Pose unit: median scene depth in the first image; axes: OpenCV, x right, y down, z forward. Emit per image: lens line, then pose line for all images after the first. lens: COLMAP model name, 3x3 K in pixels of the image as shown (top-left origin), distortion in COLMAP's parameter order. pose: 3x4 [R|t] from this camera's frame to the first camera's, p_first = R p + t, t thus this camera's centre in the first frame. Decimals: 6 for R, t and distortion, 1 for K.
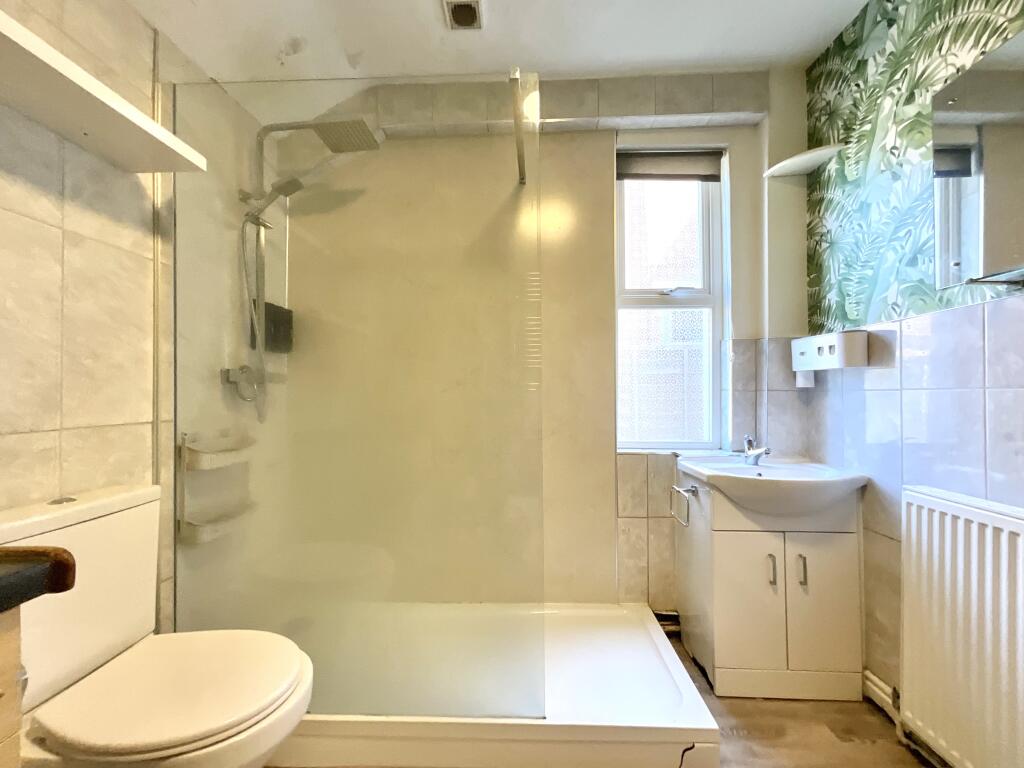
lens RADIAL K [[411.3, 0, 512.0], [0, 411.3, 384.0], [0, 0, 1]] dist [-0.001217, 0.000188]
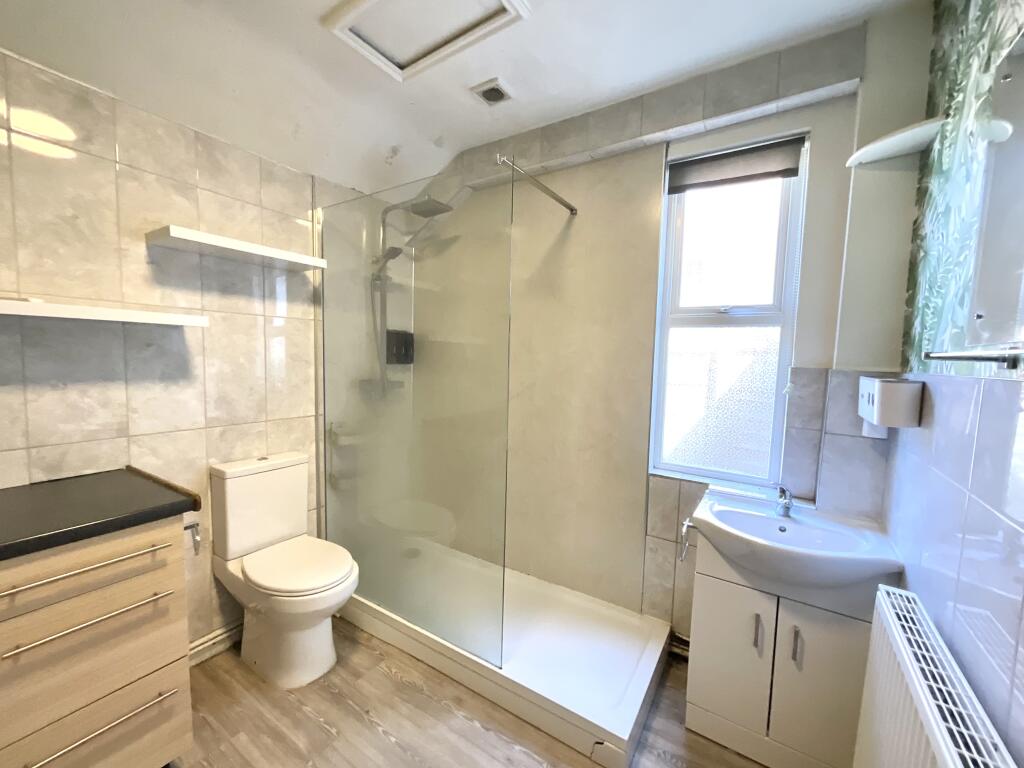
lens RADIAL K [[411.3, 0, 512.0], [0, 411.3, 384.0], [0, 0, 1]] dist [-0.001217, 0.000188]
pose [[0.862339, 0.061913, -0.502532, 0.480143], [-0.020306, 0.995926, 0.087856, -0.143686], [0.505924, -0.065557, 0.860083, -0.037168]]
